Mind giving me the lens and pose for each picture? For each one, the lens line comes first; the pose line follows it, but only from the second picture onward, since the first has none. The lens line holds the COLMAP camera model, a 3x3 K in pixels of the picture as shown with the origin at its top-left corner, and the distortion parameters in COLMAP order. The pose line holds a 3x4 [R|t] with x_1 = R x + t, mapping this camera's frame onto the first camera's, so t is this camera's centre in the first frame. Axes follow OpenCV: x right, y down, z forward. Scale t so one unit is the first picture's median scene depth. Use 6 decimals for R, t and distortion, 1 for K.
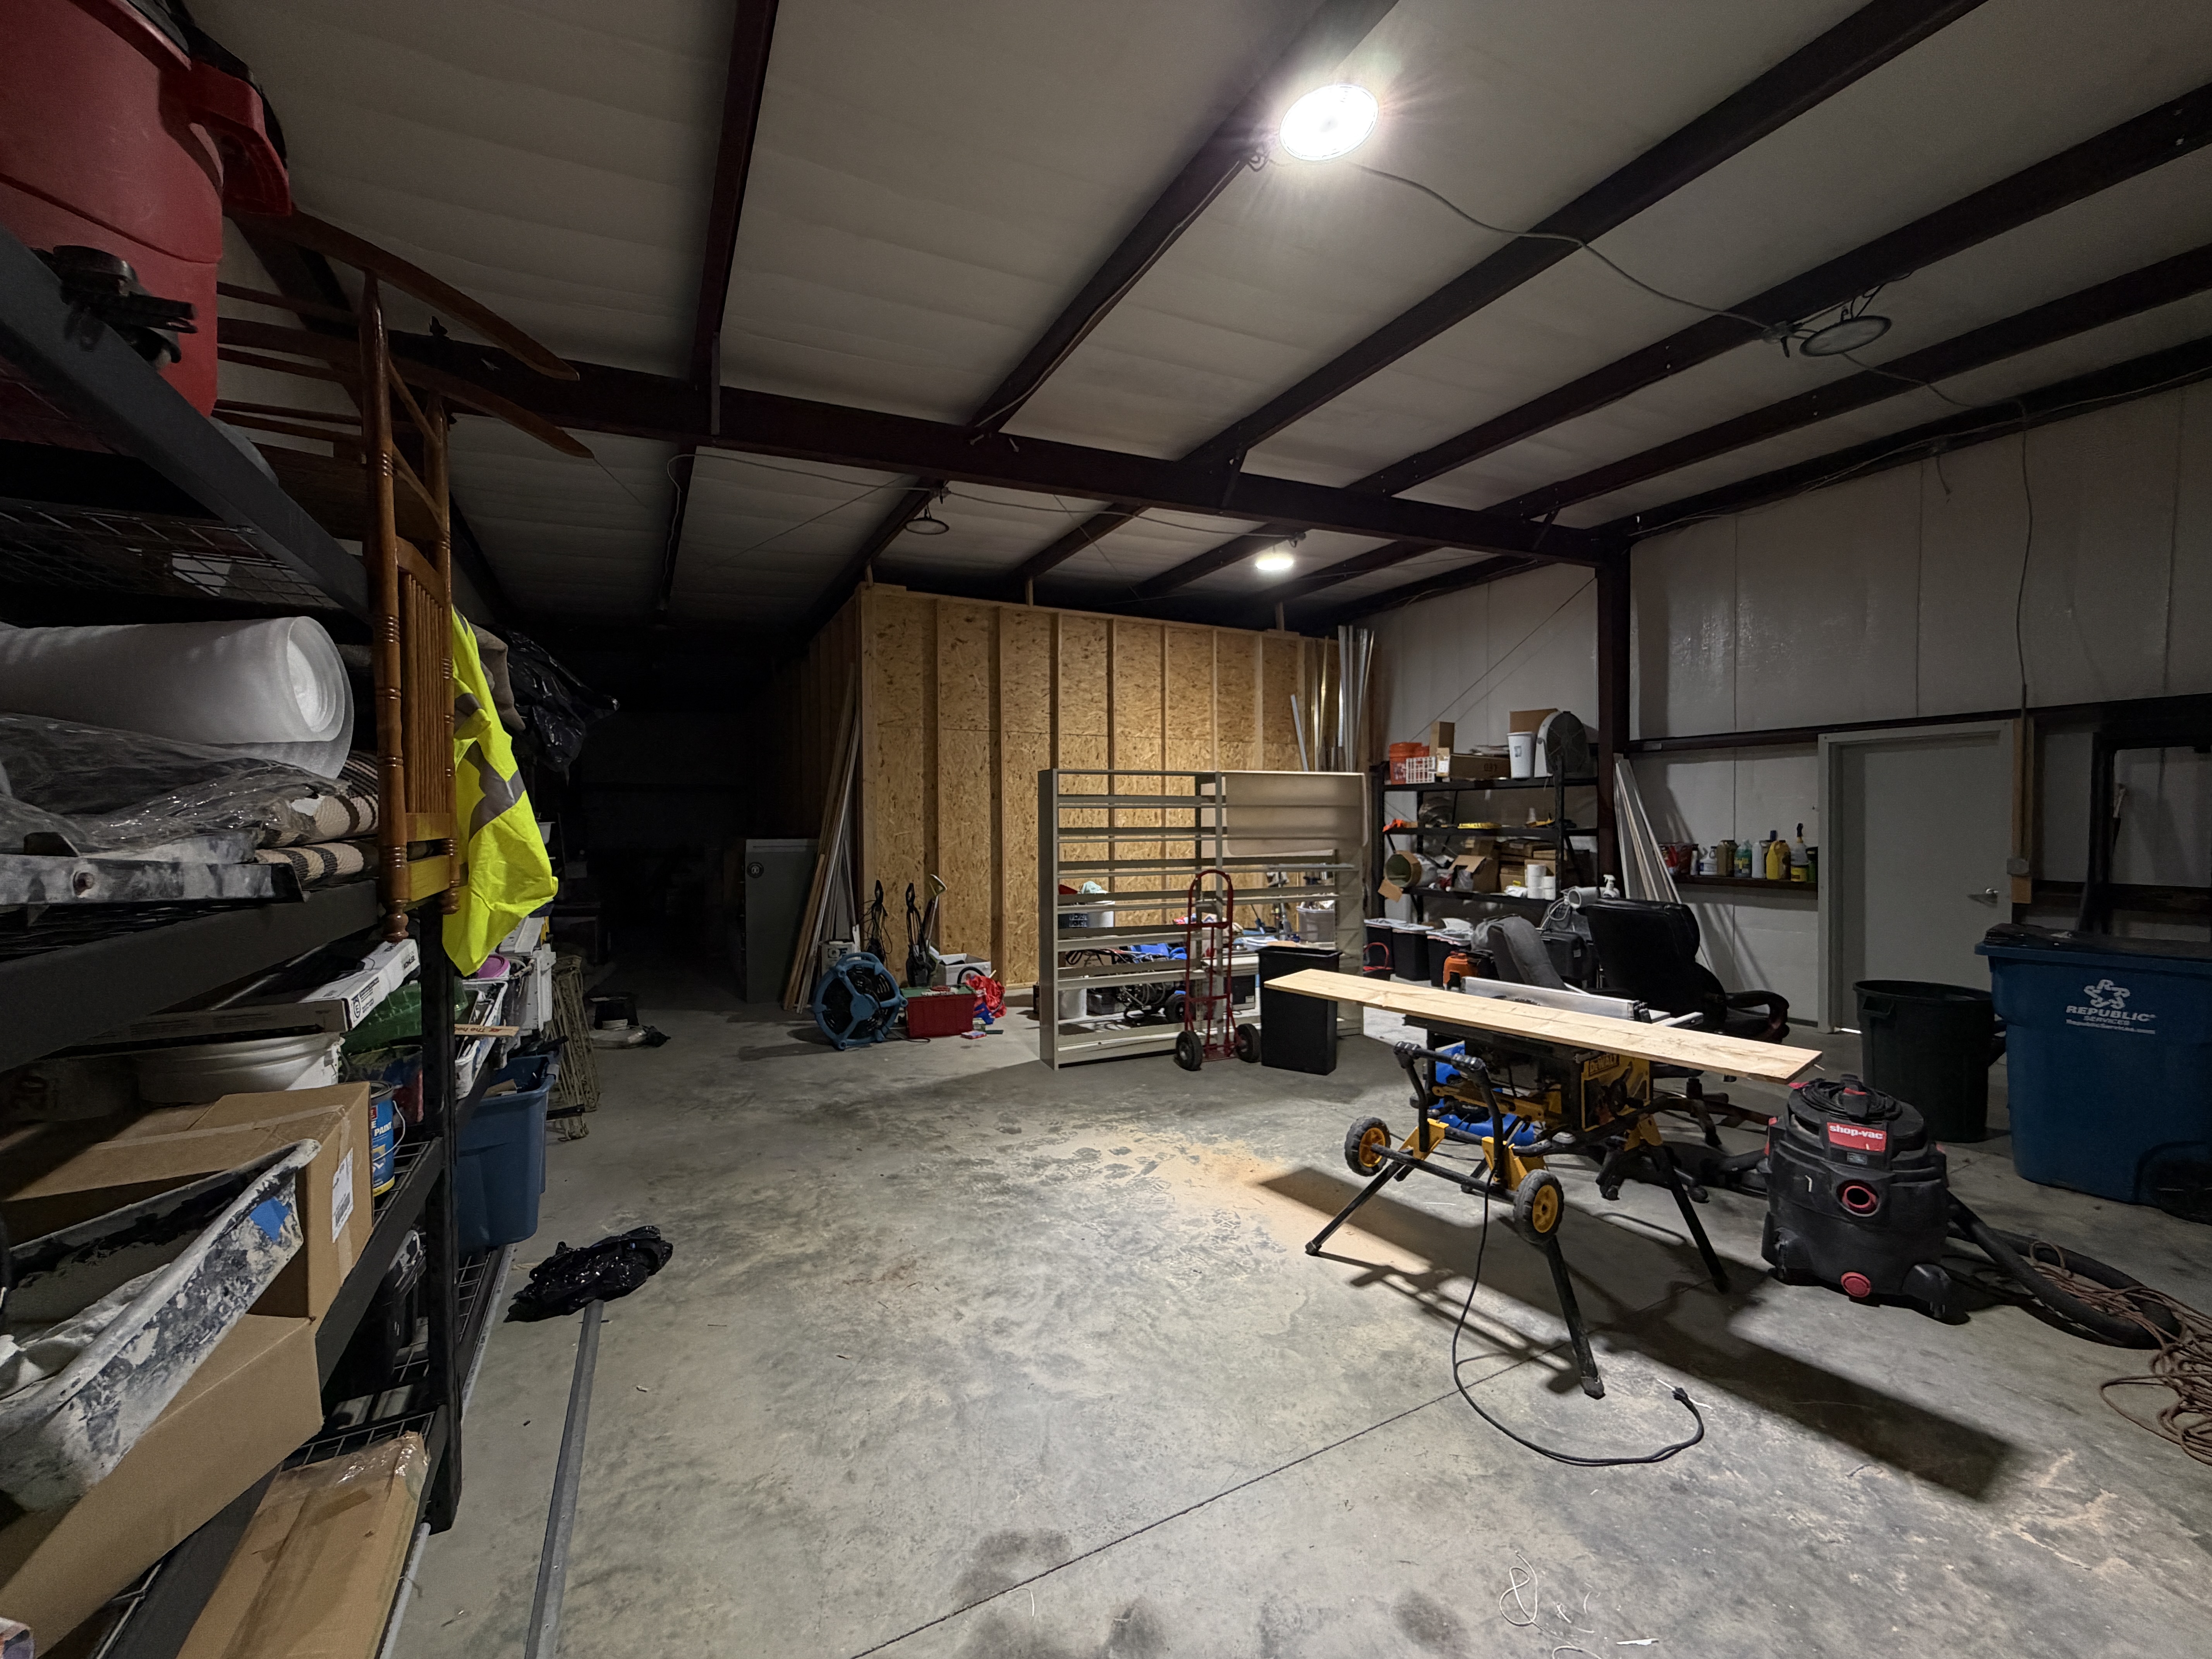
lens RADIAL K [[885.6, 0, 1100.1], [0, 885.6, 828.1], [0, 0, 1]] dist [0.000185, -0.000151]
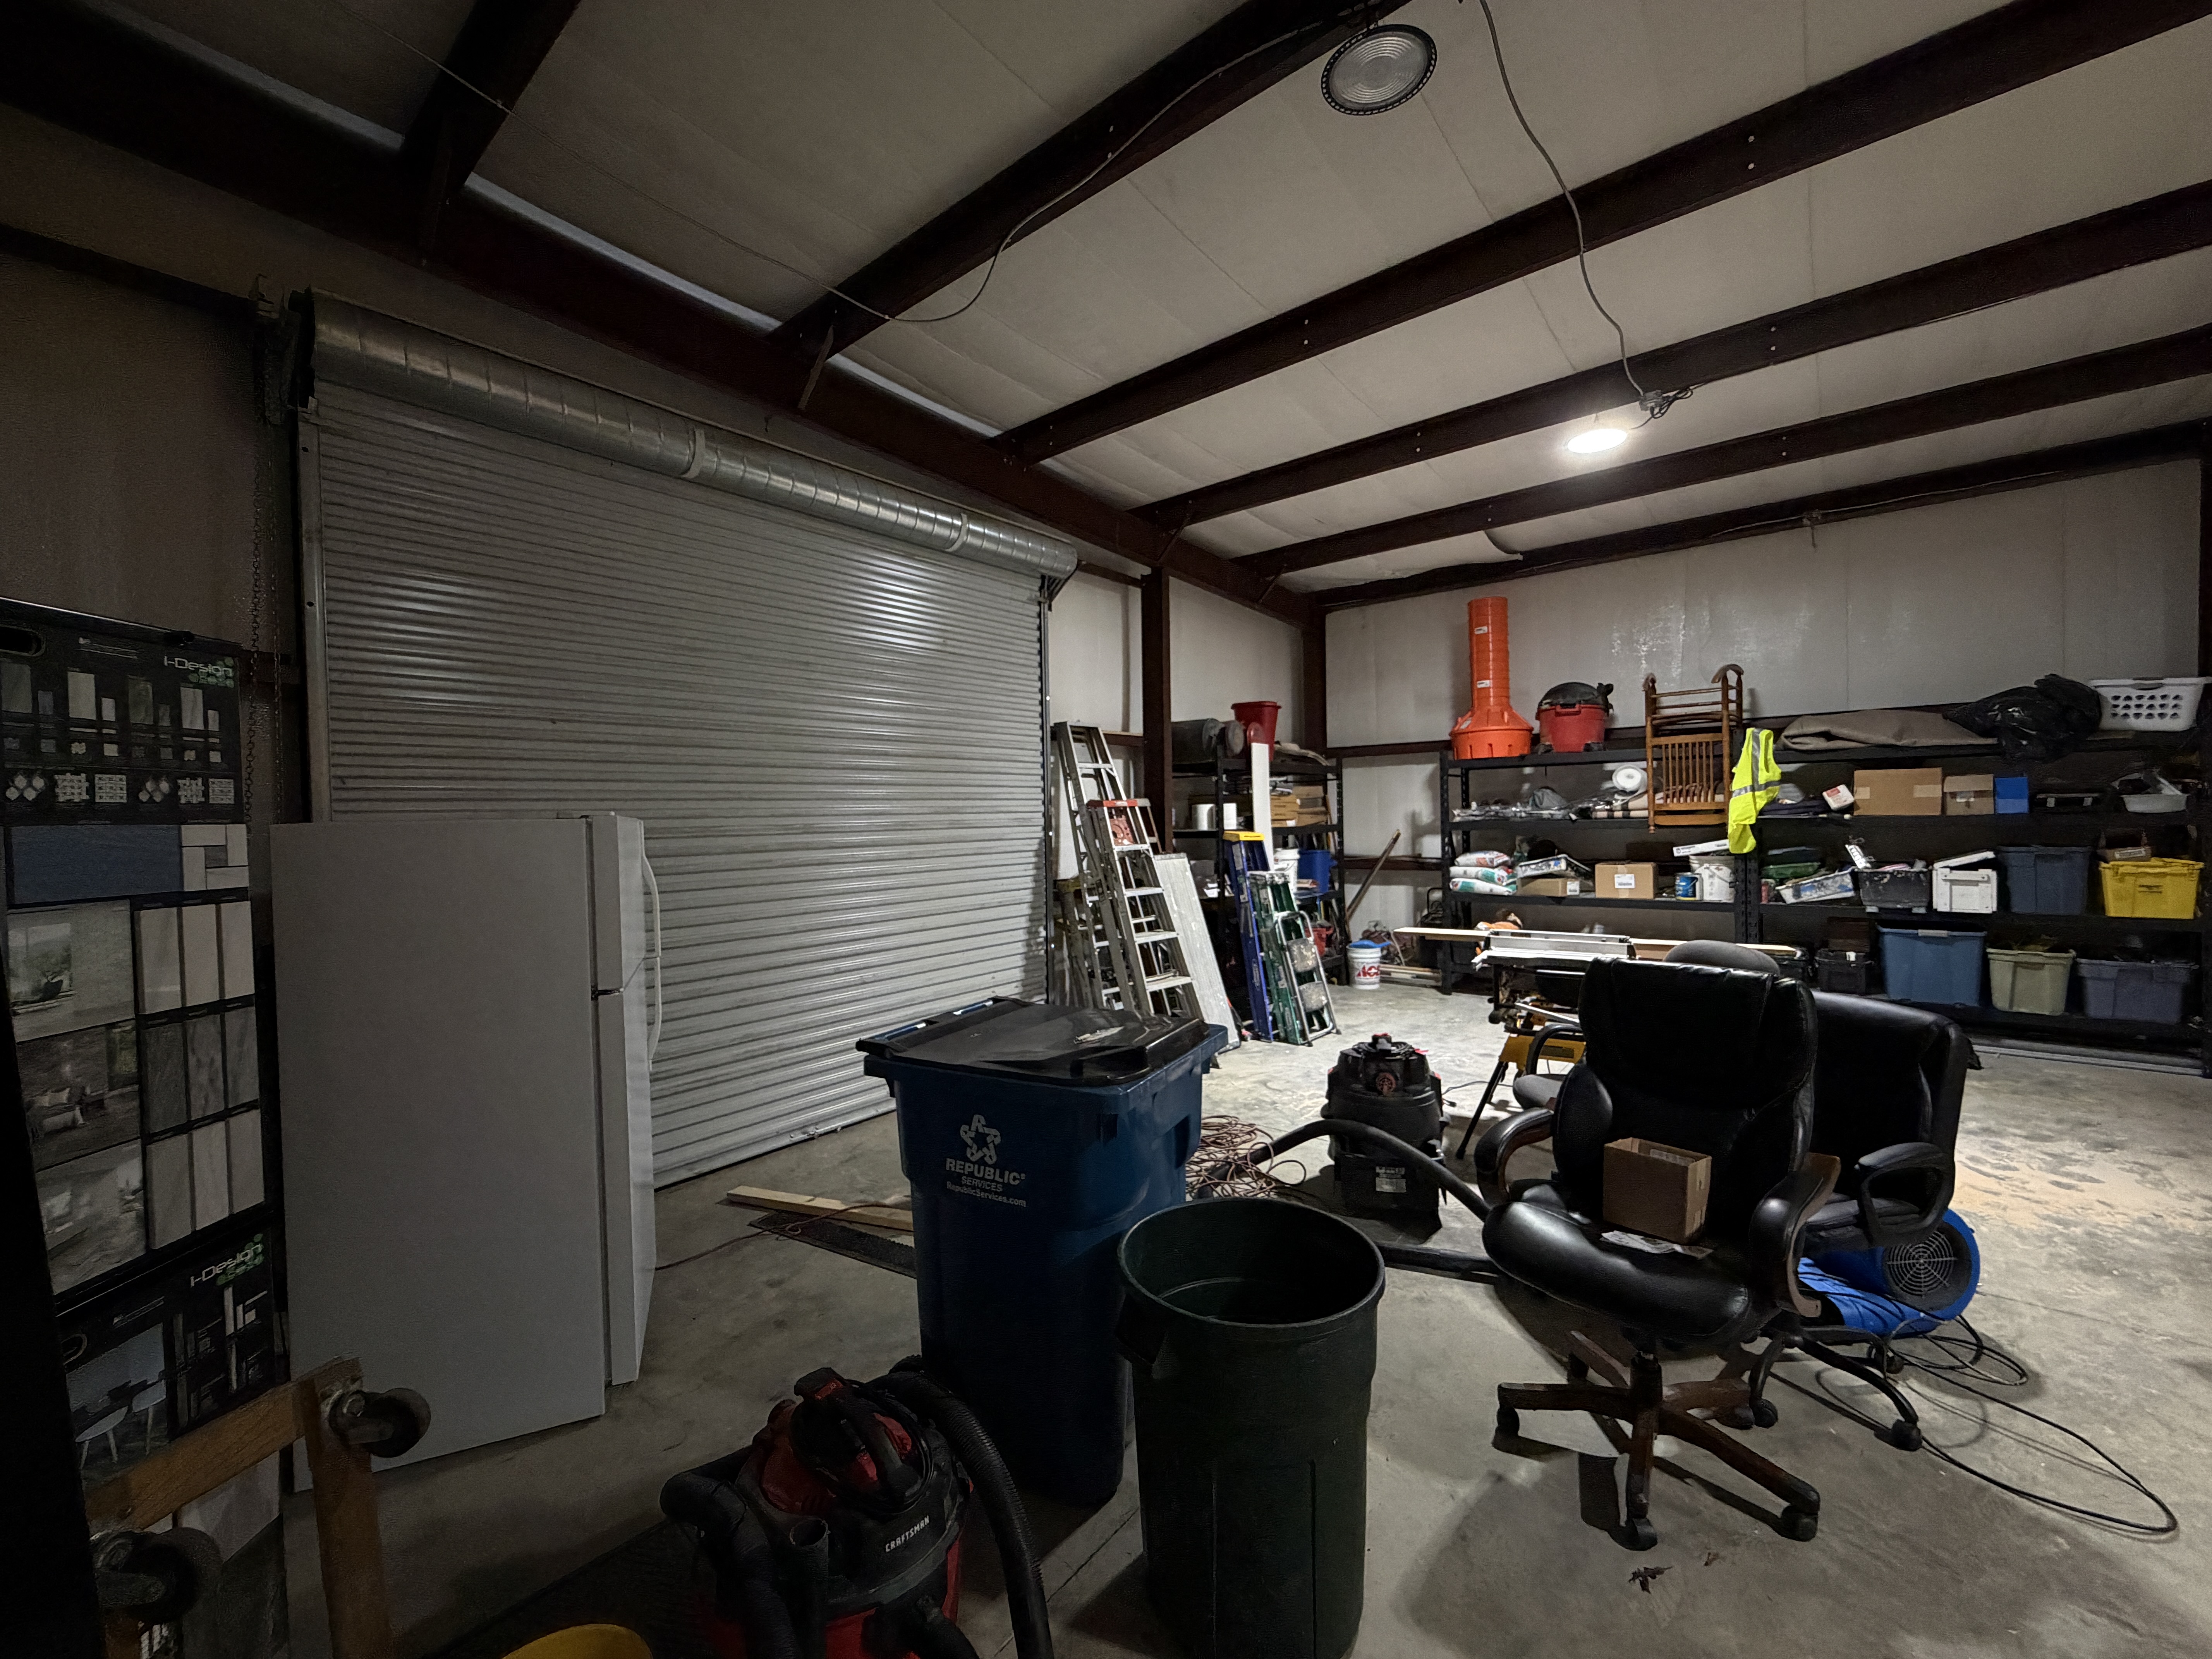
lens RADIAL K [[885.6, 0, 1103.8], [0, 885.6, 831.8], [0, 0, 1]] dist [0.000185, -0.000151]
pose [[-0.923488, 0.032762, -0.382227, 1.845845], [0.024097, 0.999333, 0.027435, -0.036742], [0.382871, 0.016126, -0.923661, 2.196941]]
